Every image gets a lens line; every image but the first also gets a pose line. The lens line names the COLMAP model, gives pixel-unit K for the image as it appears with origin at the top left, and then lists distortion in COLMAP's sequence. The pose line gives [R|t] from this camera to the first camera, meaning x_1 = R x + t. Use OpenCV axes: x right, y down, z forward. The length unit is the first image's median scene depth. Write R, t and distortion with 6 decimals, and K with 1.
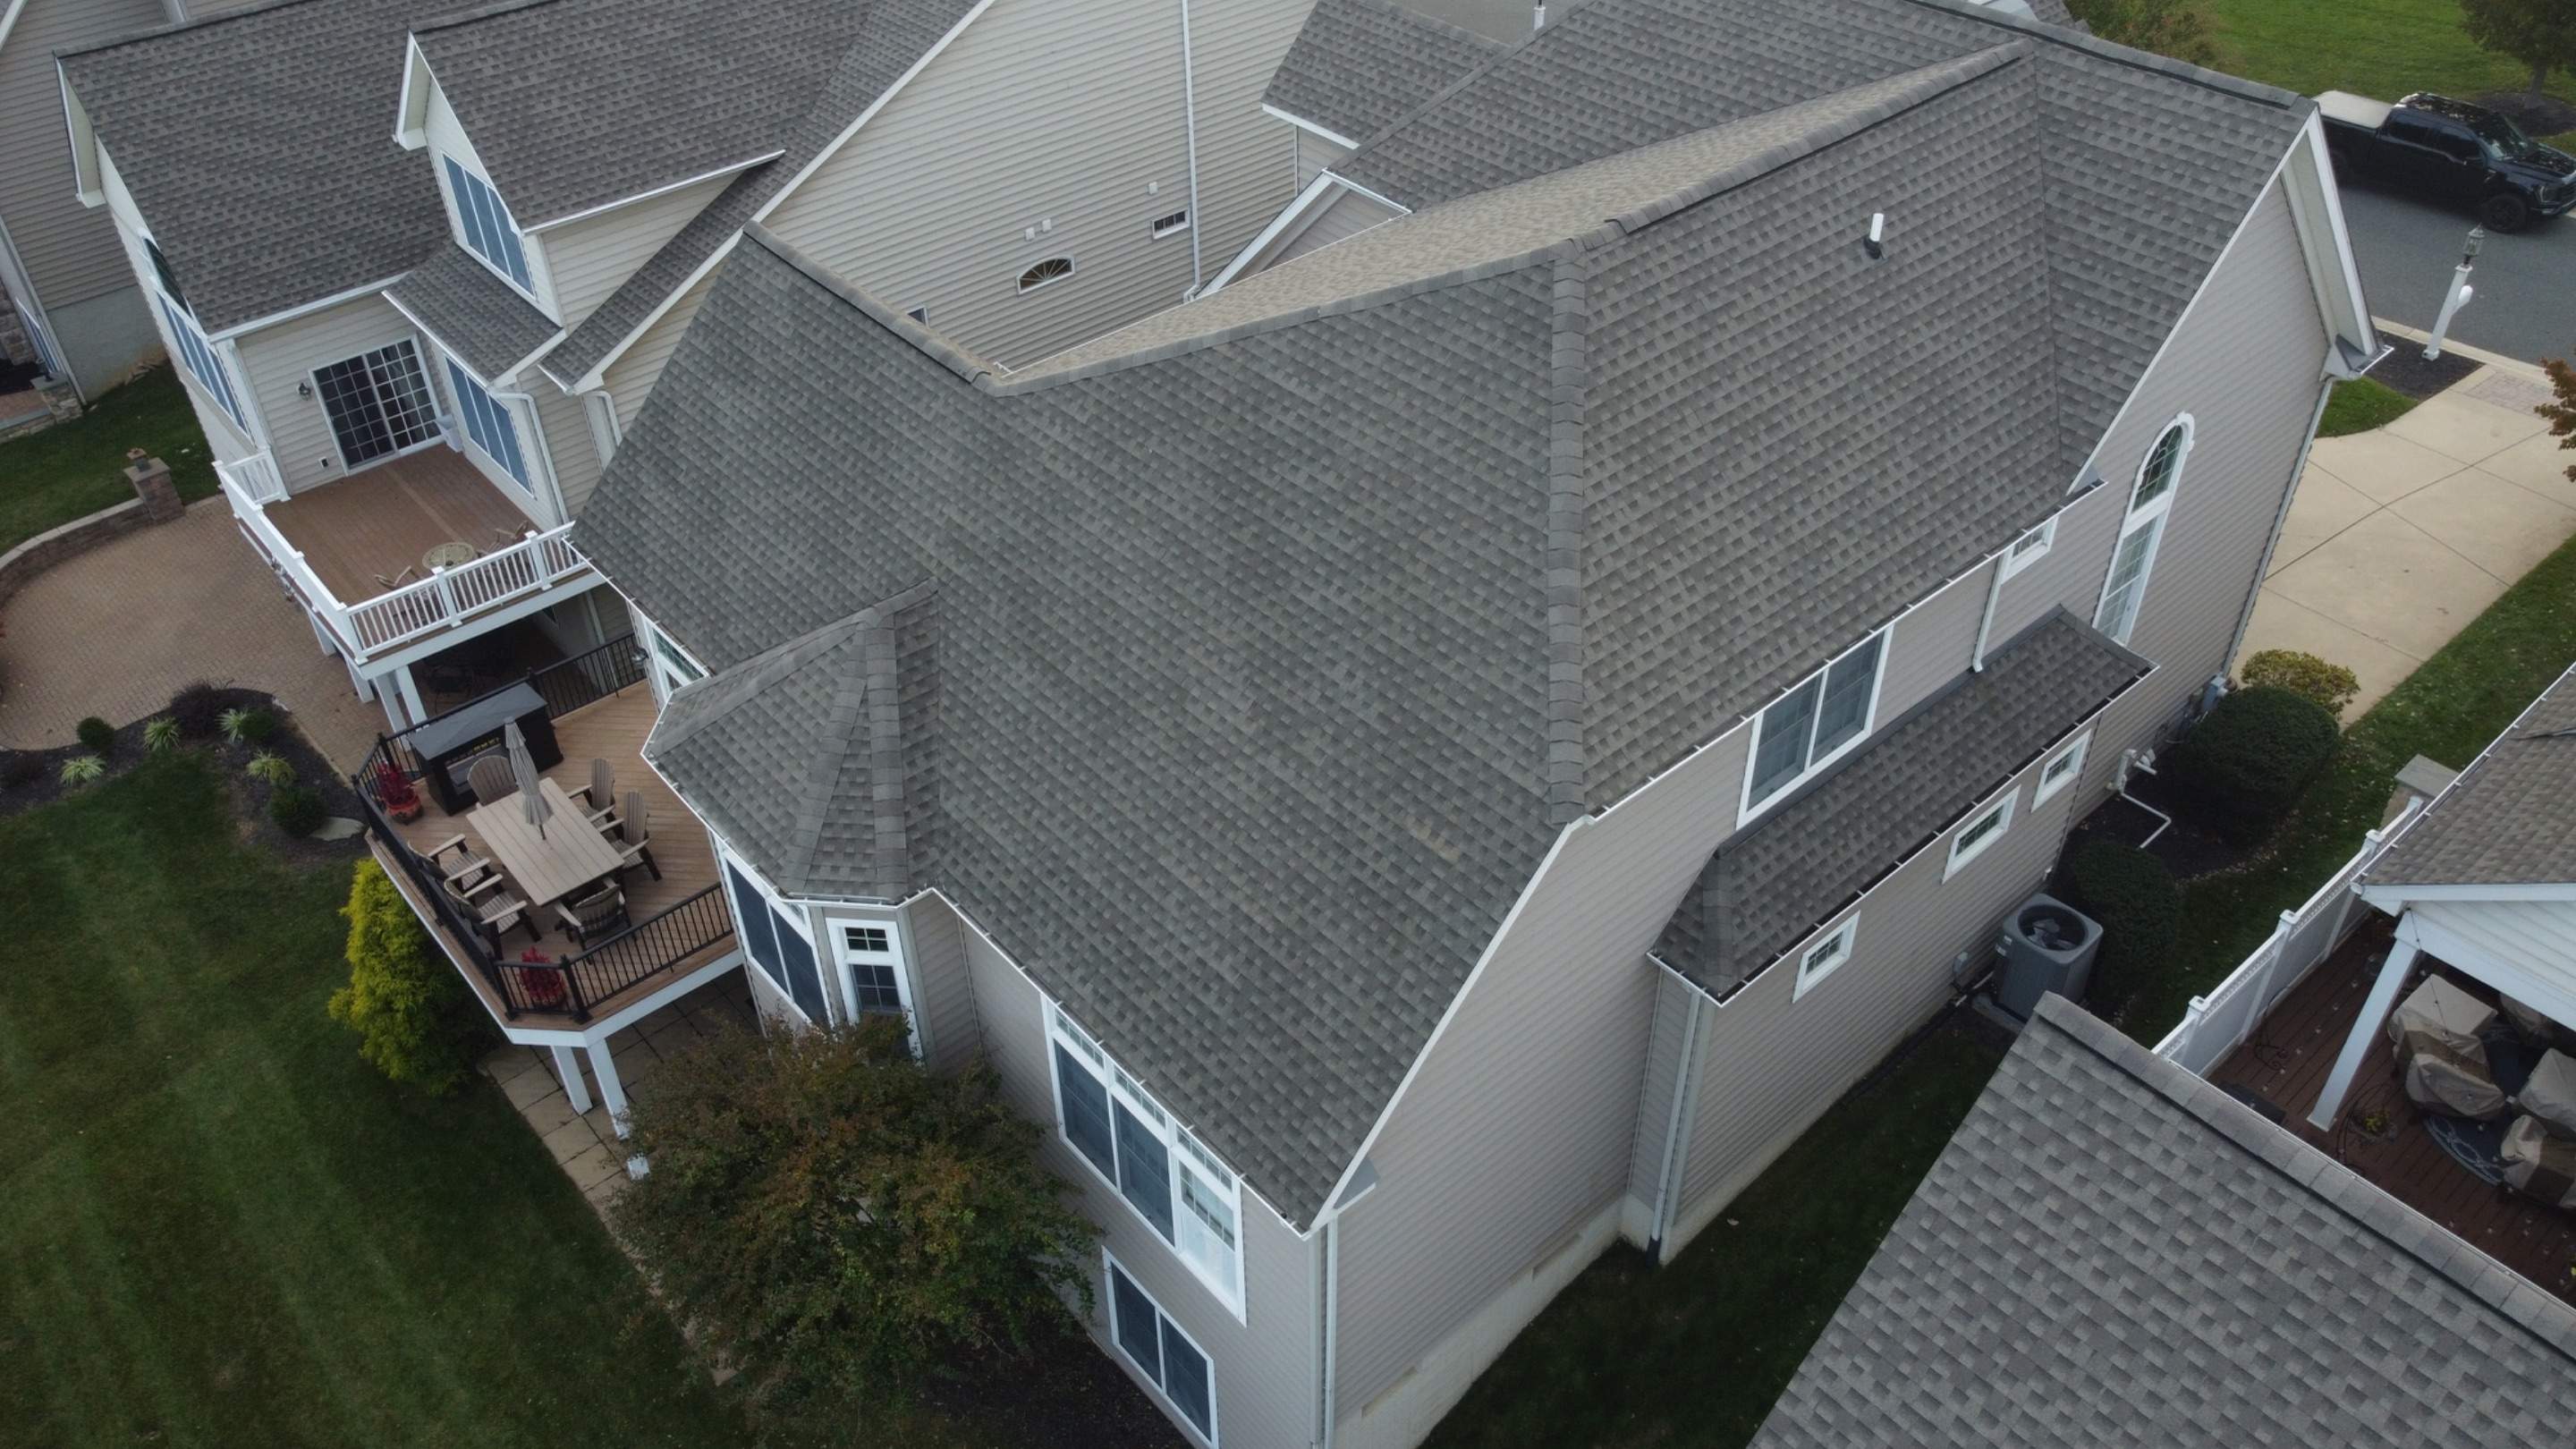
lens RADIAL K [[1943.3, 0, 1289.9], [0, 1943.3, 720.2], [0, 0, 1]] dist [-0.002735, 0.002640]
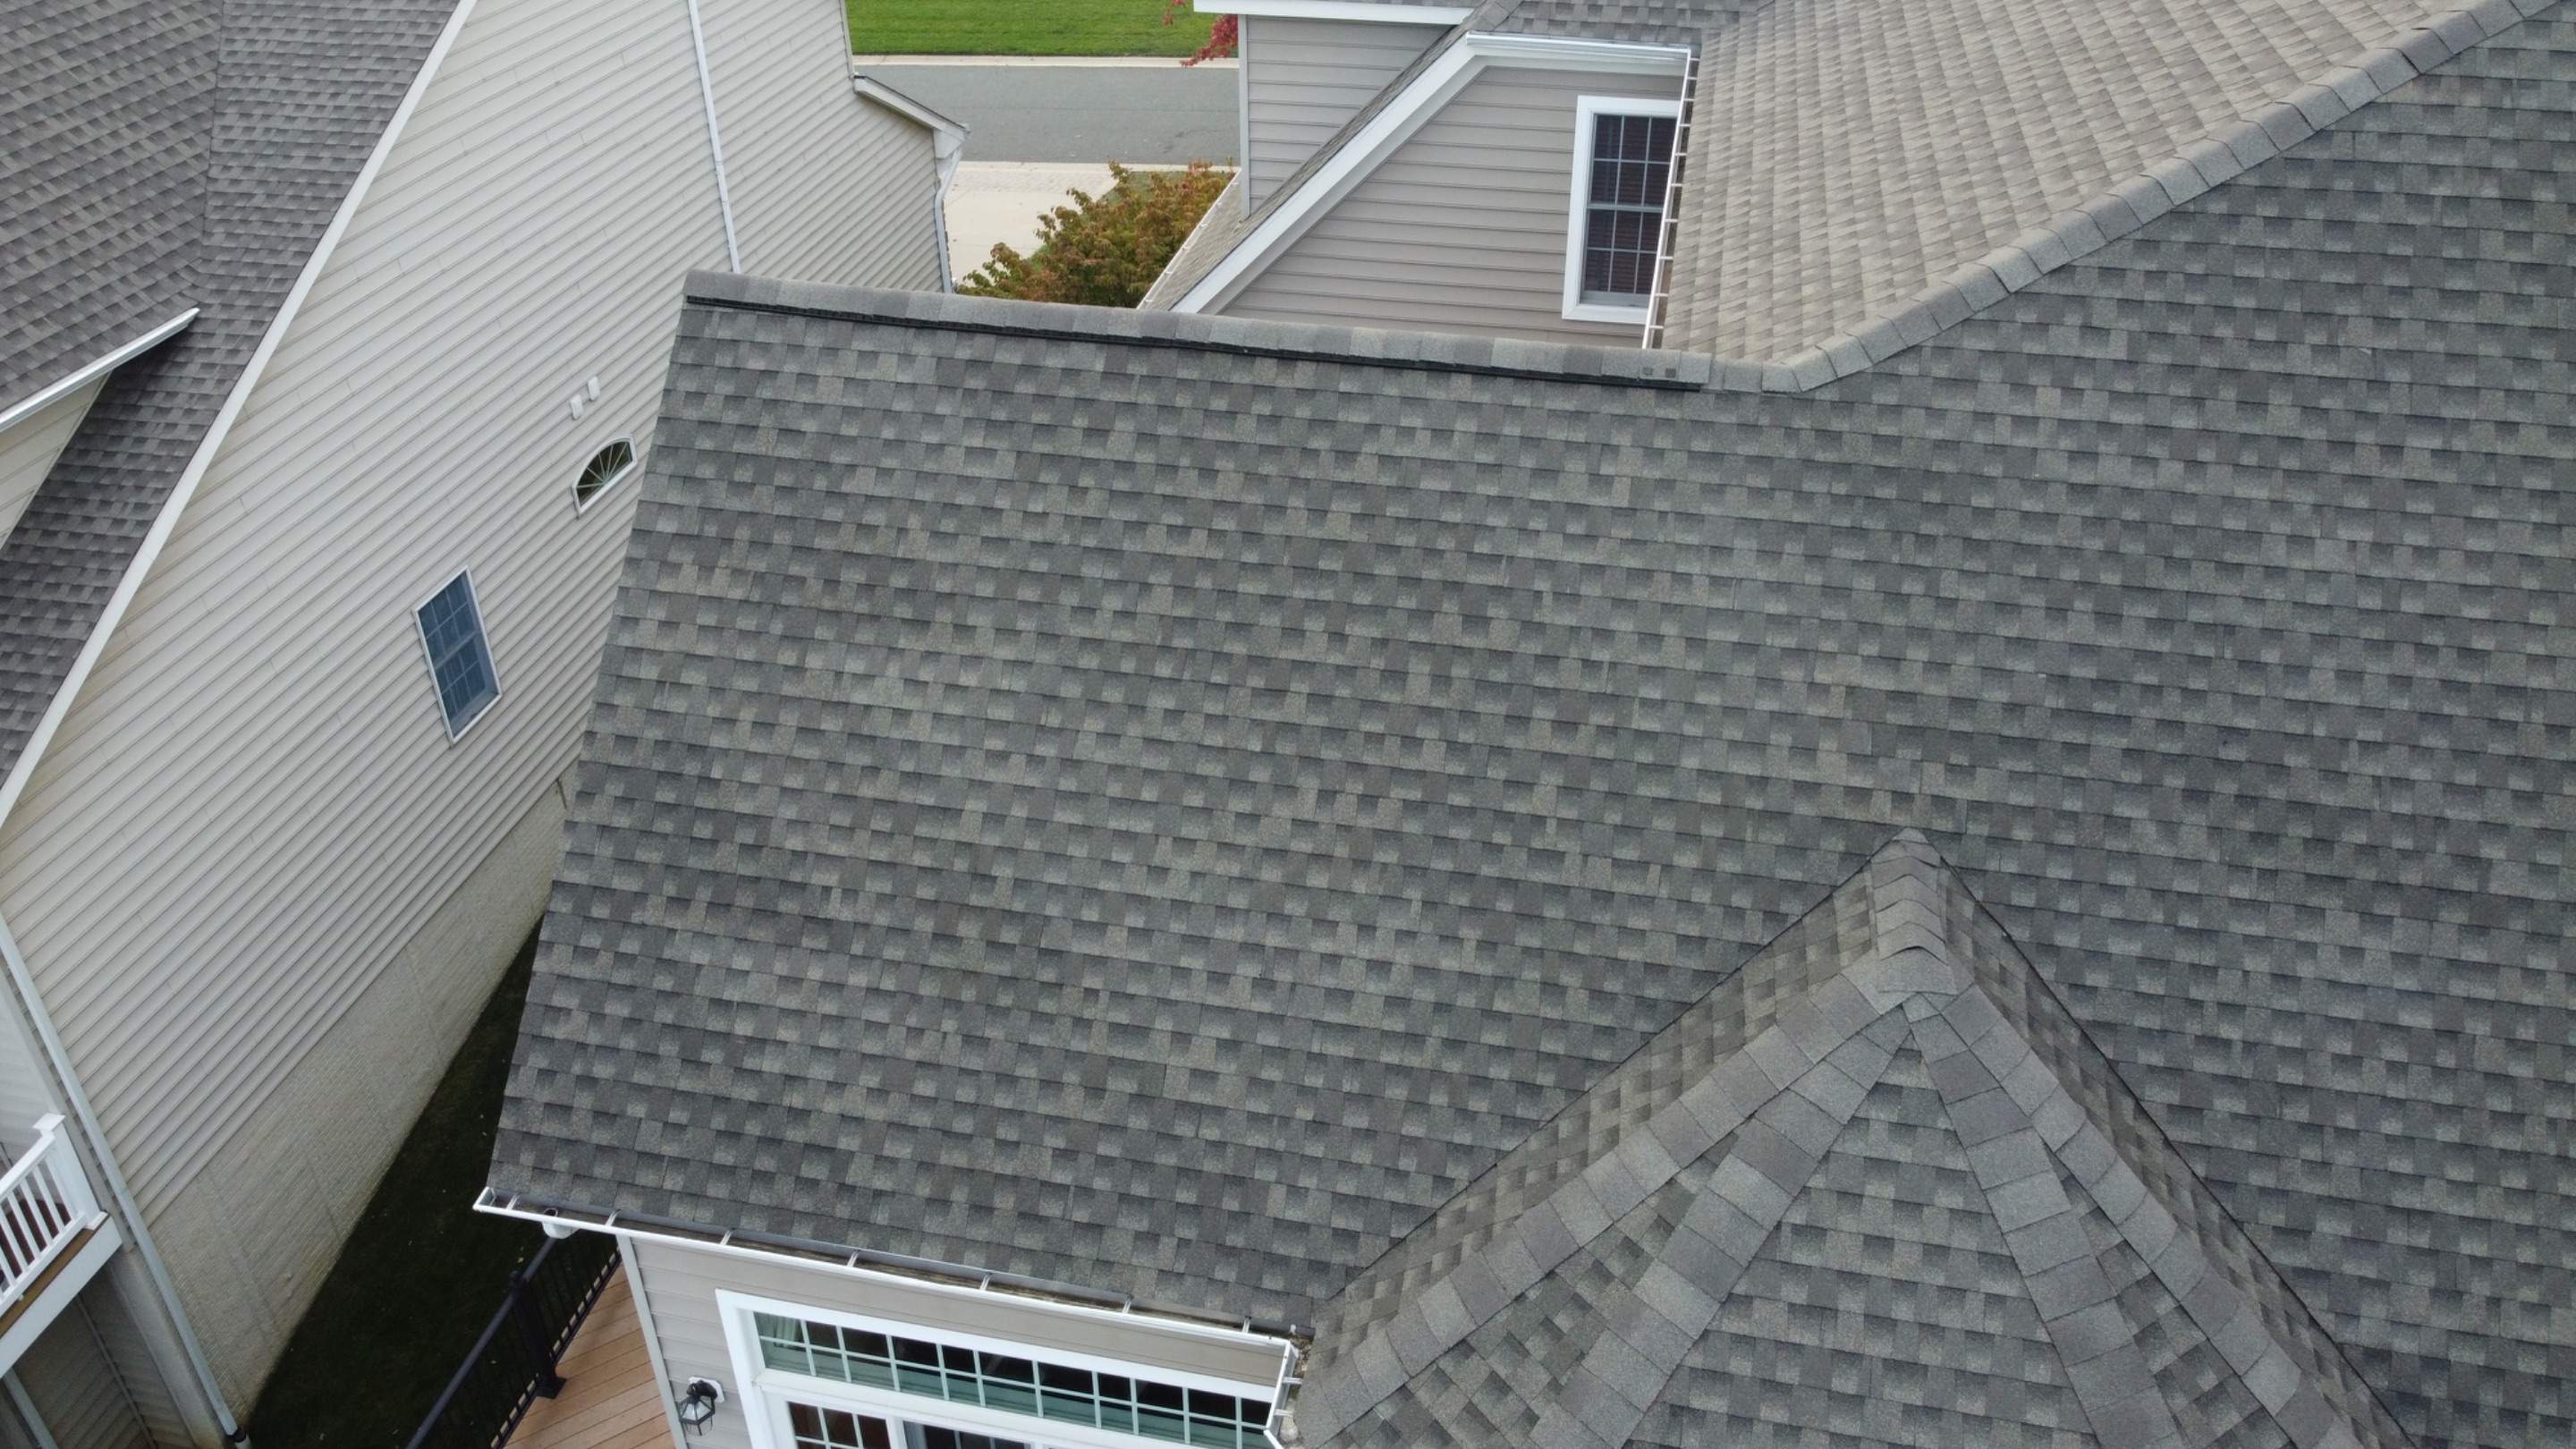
lens RADIAL K [[1943.3, 0, 1284.6], [0, 1943.3, 723.2], [0, 0, 1]] dist [-0.002735, 0.002640]
pose [[0.801000, -0.324613, 0.503017, -0.321757], [0.374622, 0.927176, 0.001791, -0.095873], [-0.466967, 0.187007, 0.864275, 0.472332]]
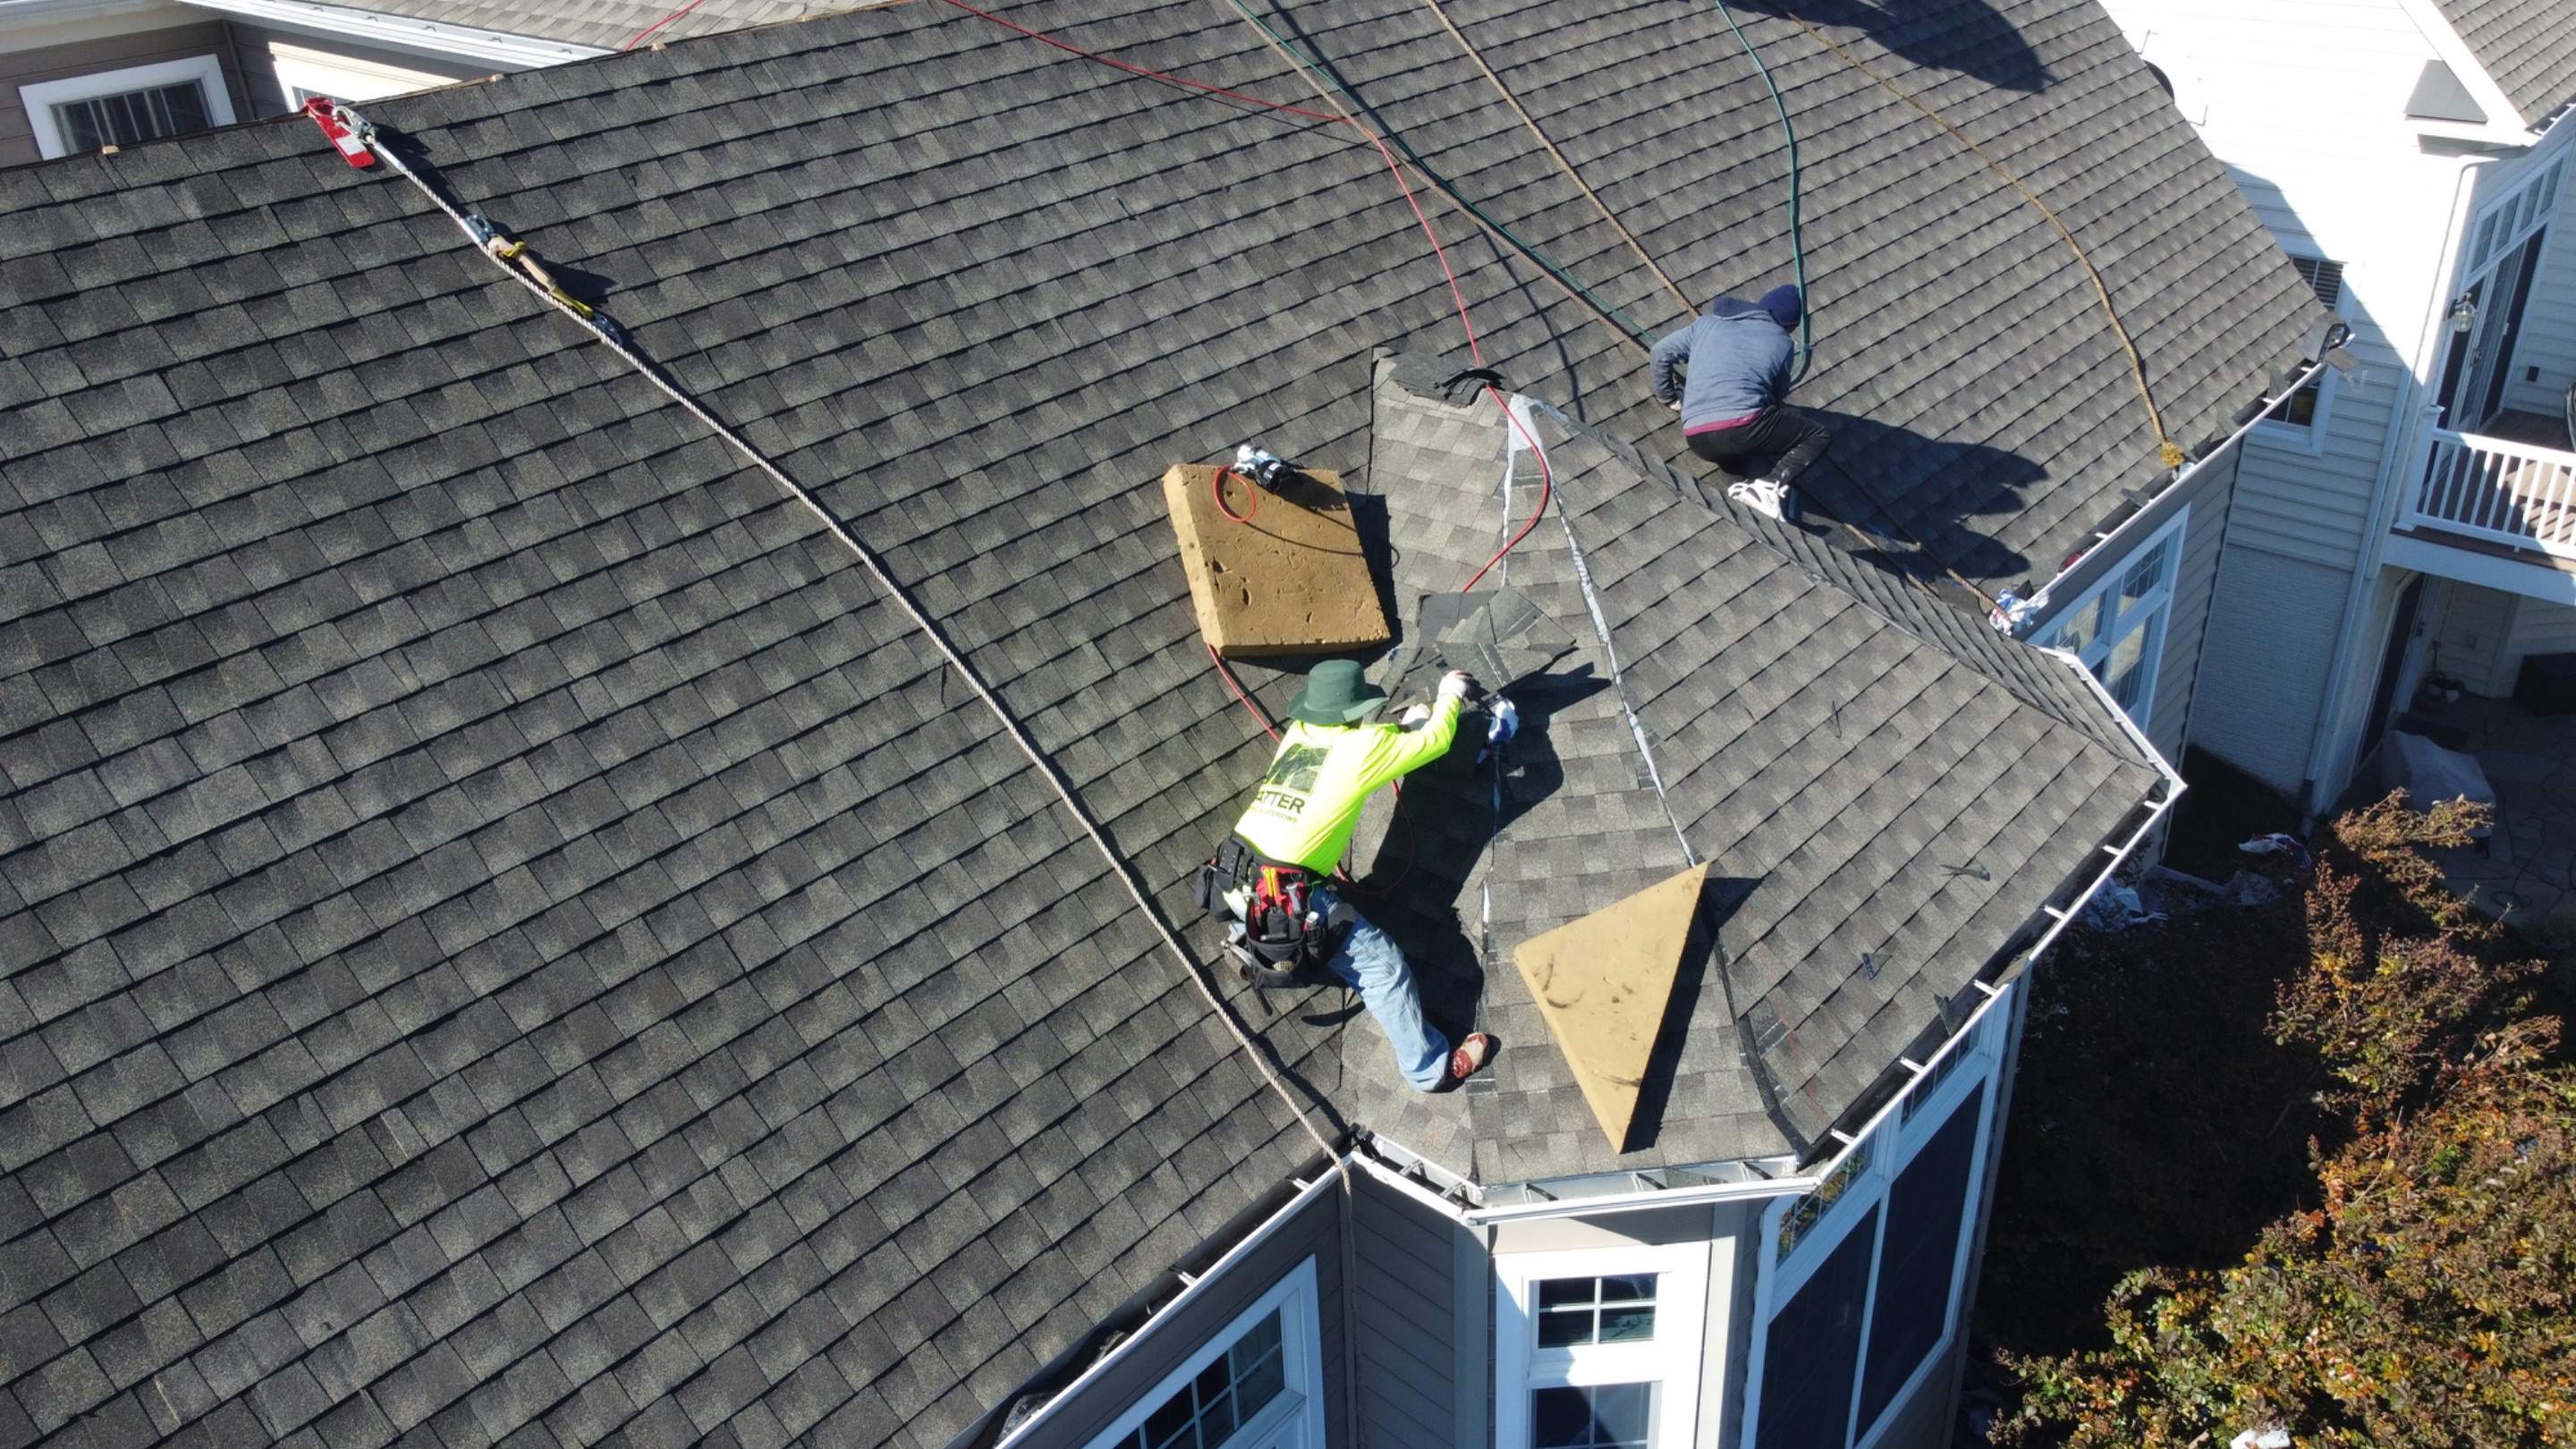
lens RADIAL K [[1943.3, 0, 1289.8], [0, 1943.3, 728.9], [0, 0, 1]] dist [-0.002735, 0.002640]
pose [[-0.118175, -0.471600, 0.873858, -0.373248], [0.663399, 0.617321, 0.422867, -0.135973], [-0.738875, 0.629689, 0.239907, 0.646157]]
